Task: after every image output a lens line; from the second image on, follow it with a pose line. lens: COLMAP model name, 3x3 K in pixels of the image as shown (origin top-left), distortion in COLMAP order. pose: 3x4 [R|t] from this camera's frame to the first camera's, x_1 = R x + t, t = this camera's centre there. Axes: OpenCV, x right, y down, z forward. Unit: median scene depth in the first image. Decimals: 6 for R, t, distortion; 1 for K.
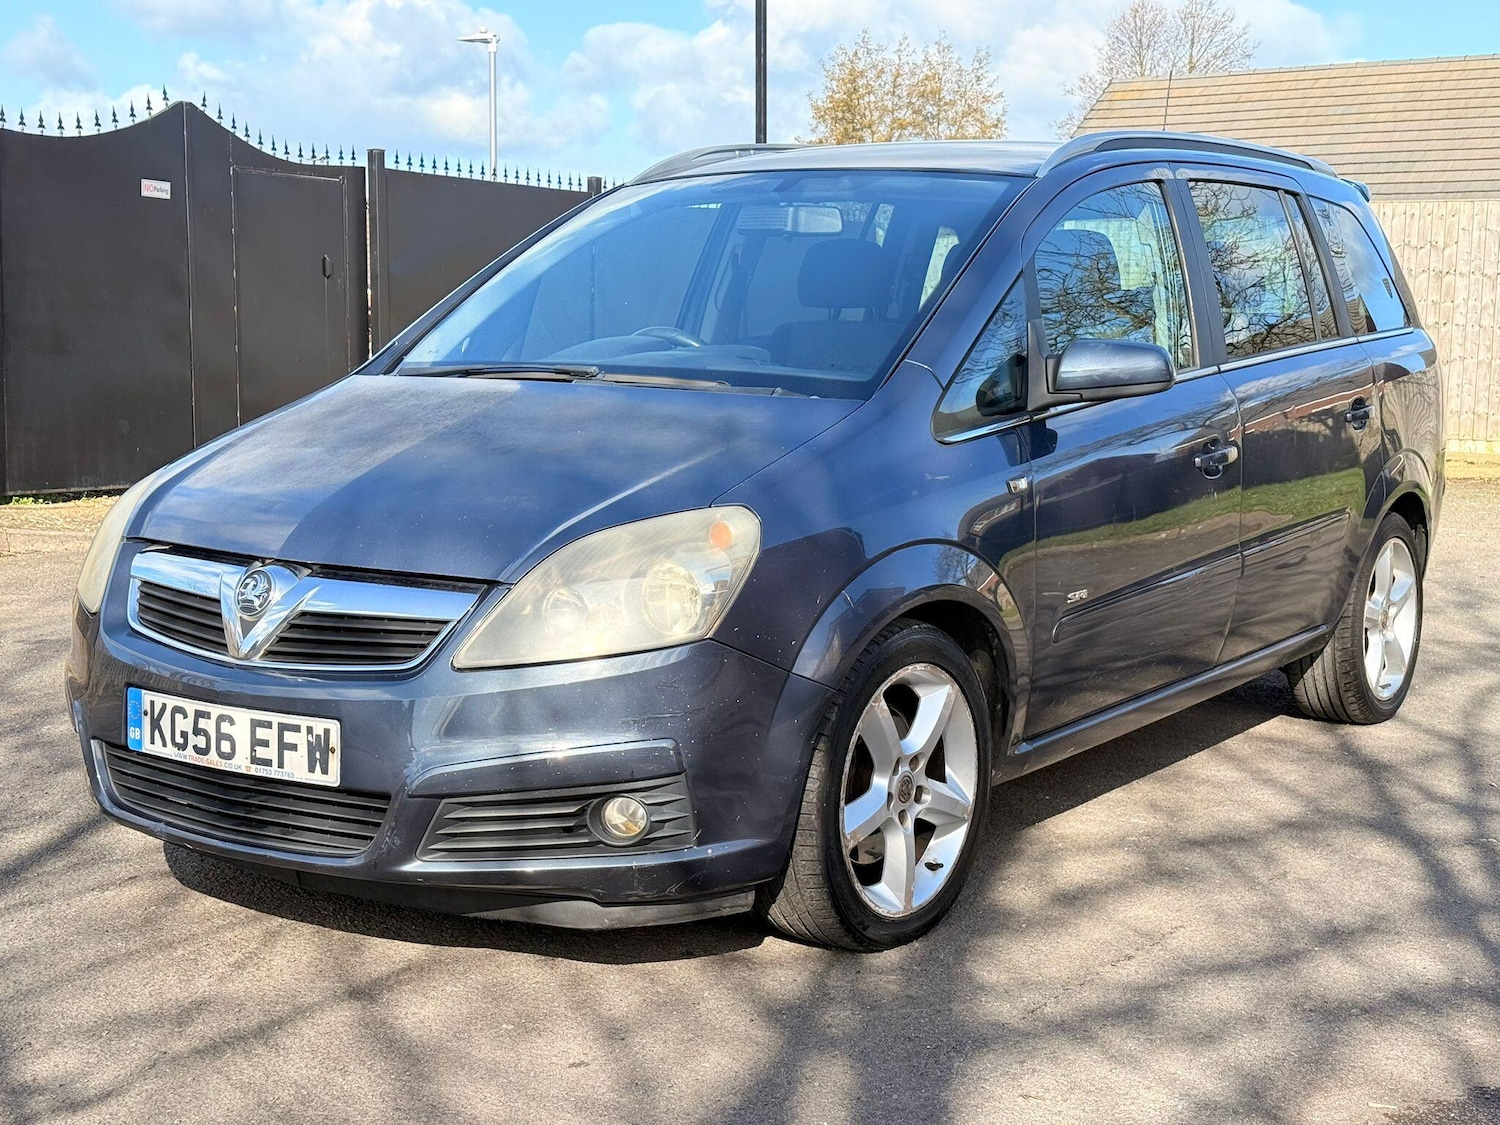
lens RADIAL K [[2121.0, 0, 774.2], [0, 2121.0, 565.6], [0, 0, 1]] dist [0.076409, 0.000000]
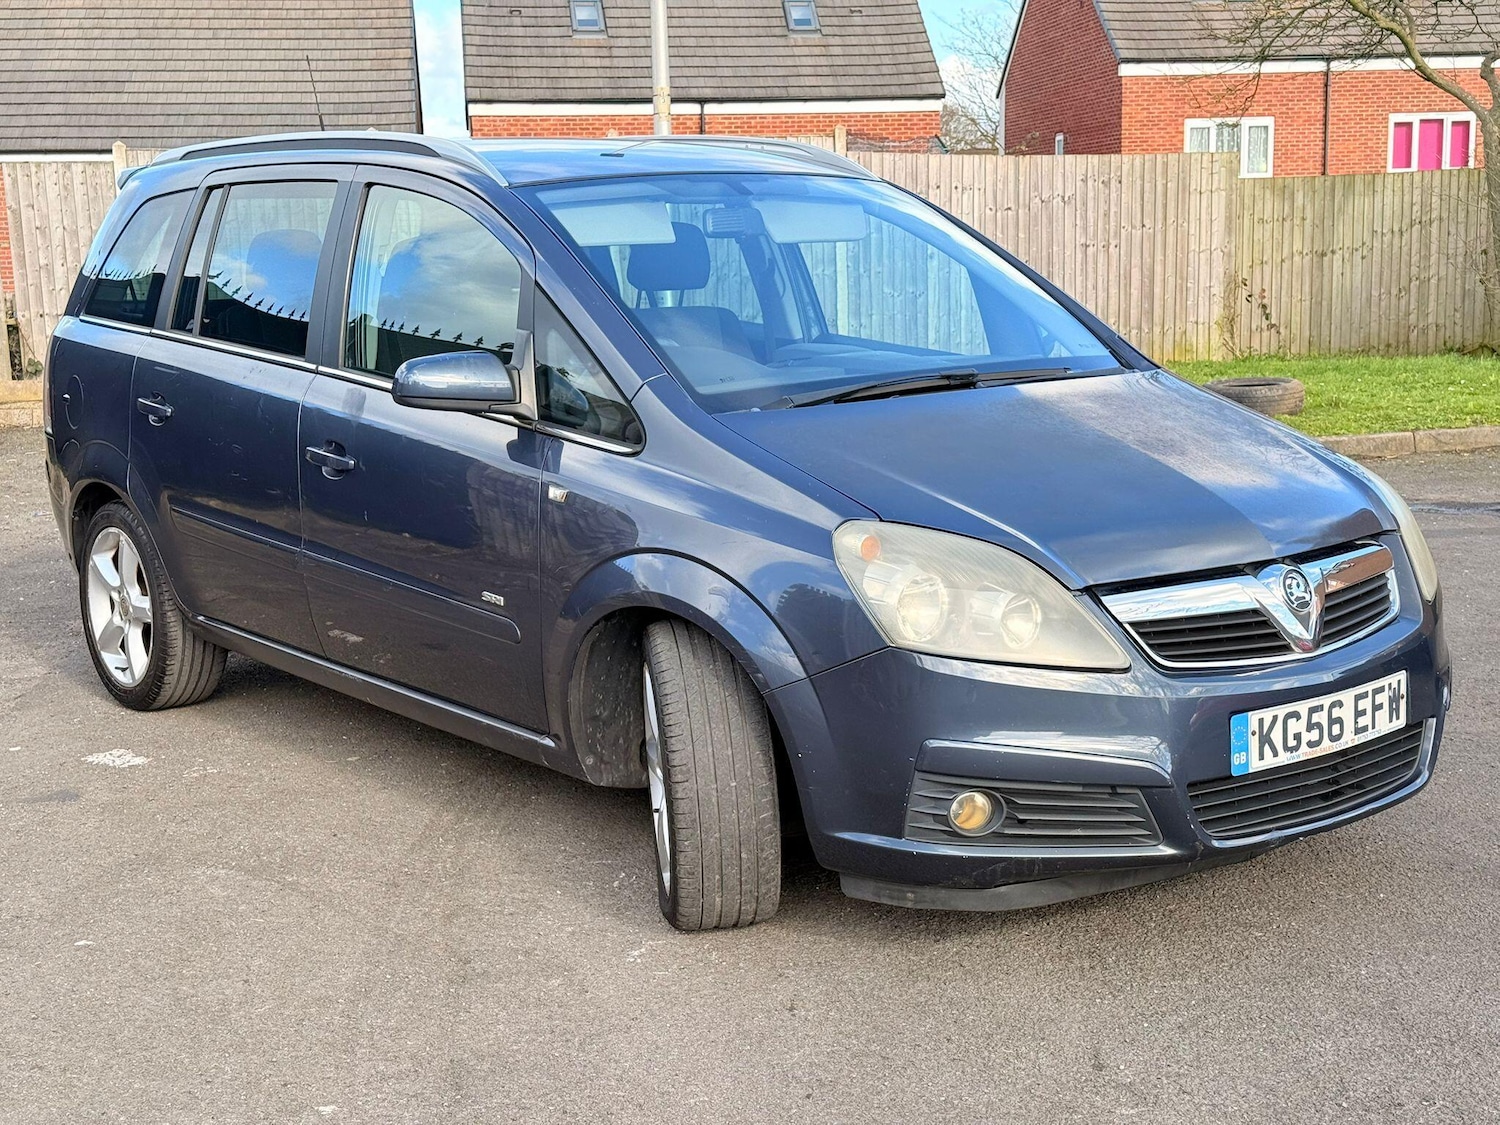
lens RADIAL K [[2121.0, 0, 757.0], [0, 2121.0, 557.9], [0, 0, 1]] dist [0.076409, 0.000000]
pose [[0.304216, -0.180799, 0.935288, -1.341529], [0.153841, 0.978260, 0.139067, -0.196429], [-0.940099, 0.101580, 0.325417, 0.910267]]
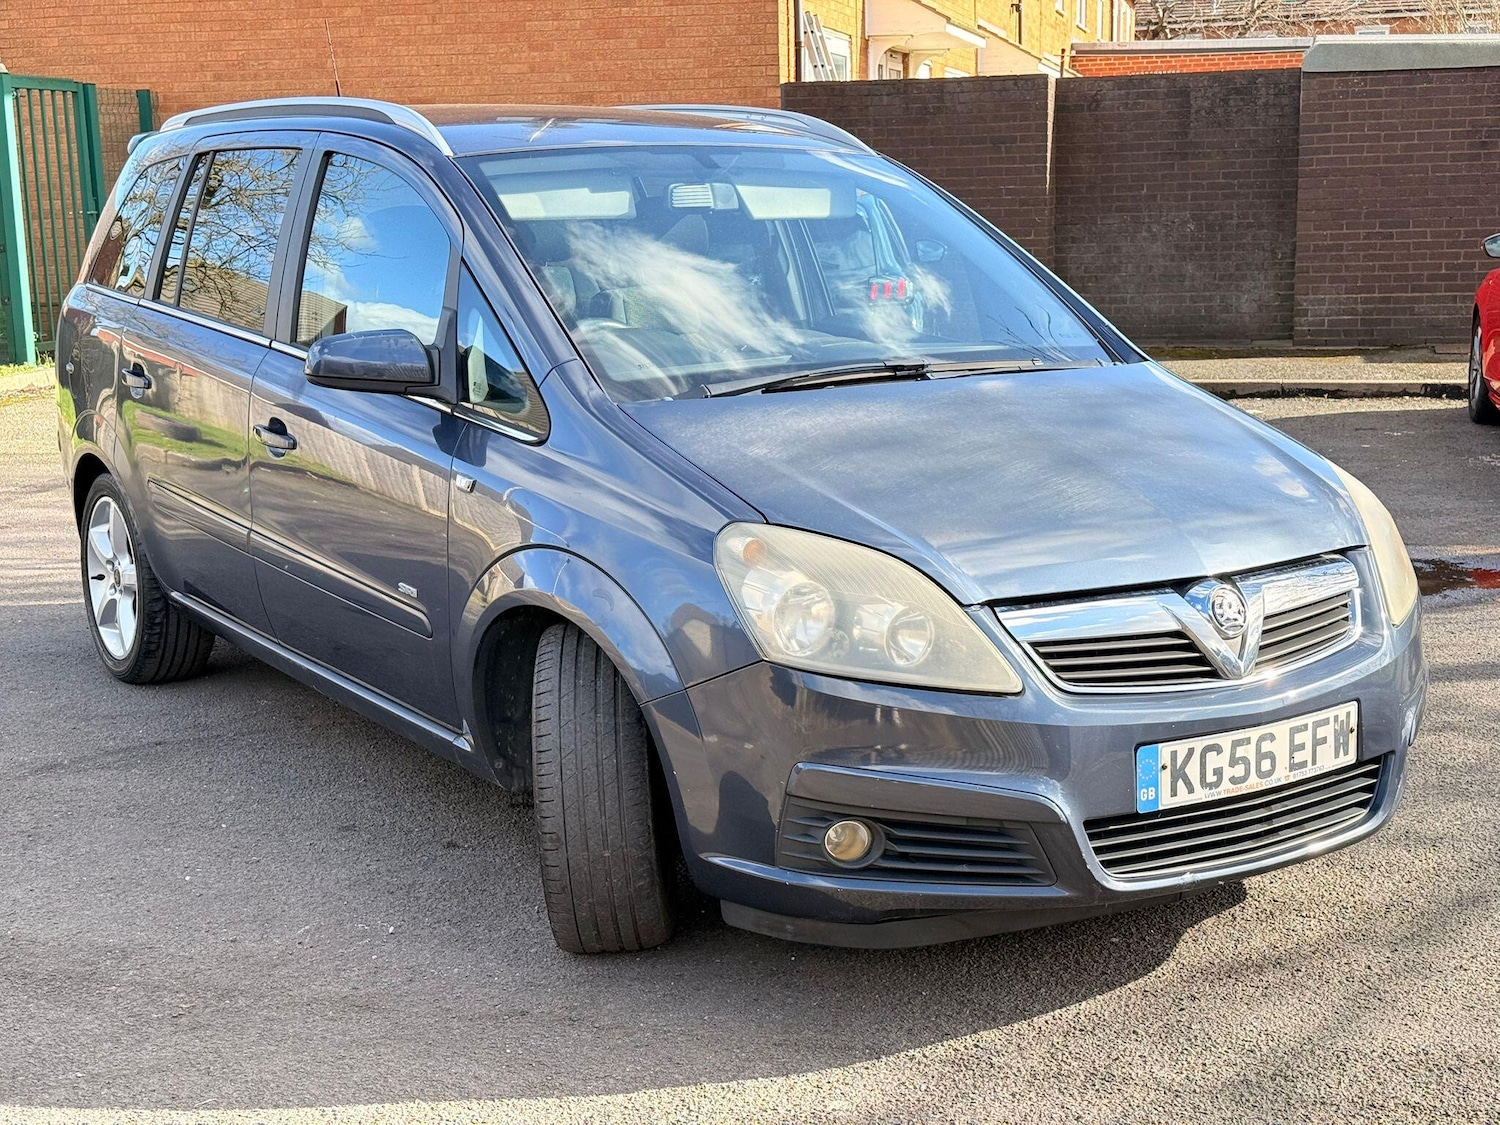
lens RADIAL K [[2121.0, 0, 749.7], [0, 2121.0, 563.6], [0, 0, 1]] dist [0.076409, 0.000000]
pose [[0.393917, -0.184809, 0.900375, -1.219771], [0.139619, 0.980242, 0.140118, -0.178249], [-0.908480, 0.070514, 0.411936, 0.799579]]
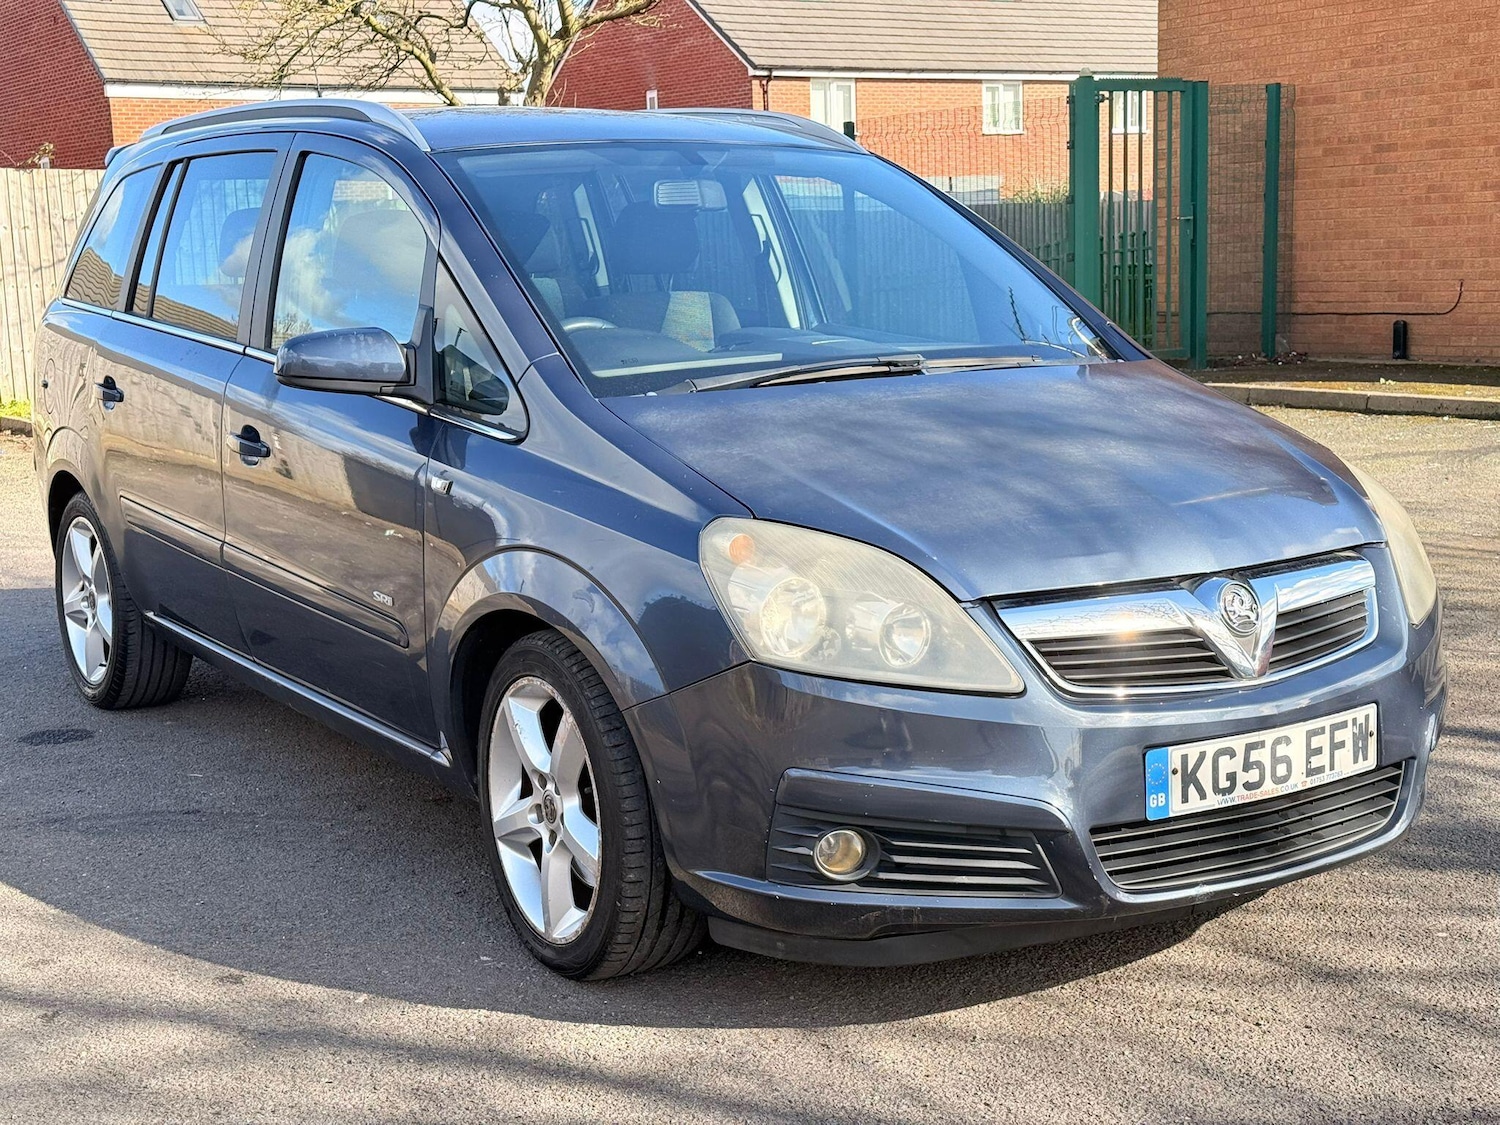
lens RADIAL K [[2121.0, 0, 759.8], [0, 2121.0, 564.0], [0, 0, 1]] dist [0.076409, 0.000000]
pose [[0.390265, -0.169635, 0.904940, -1.176572], [0.145840, 0.981861, 0.121159, -0.151086], [-0.909079, 0.084692, 0.407926, 0.814060]]
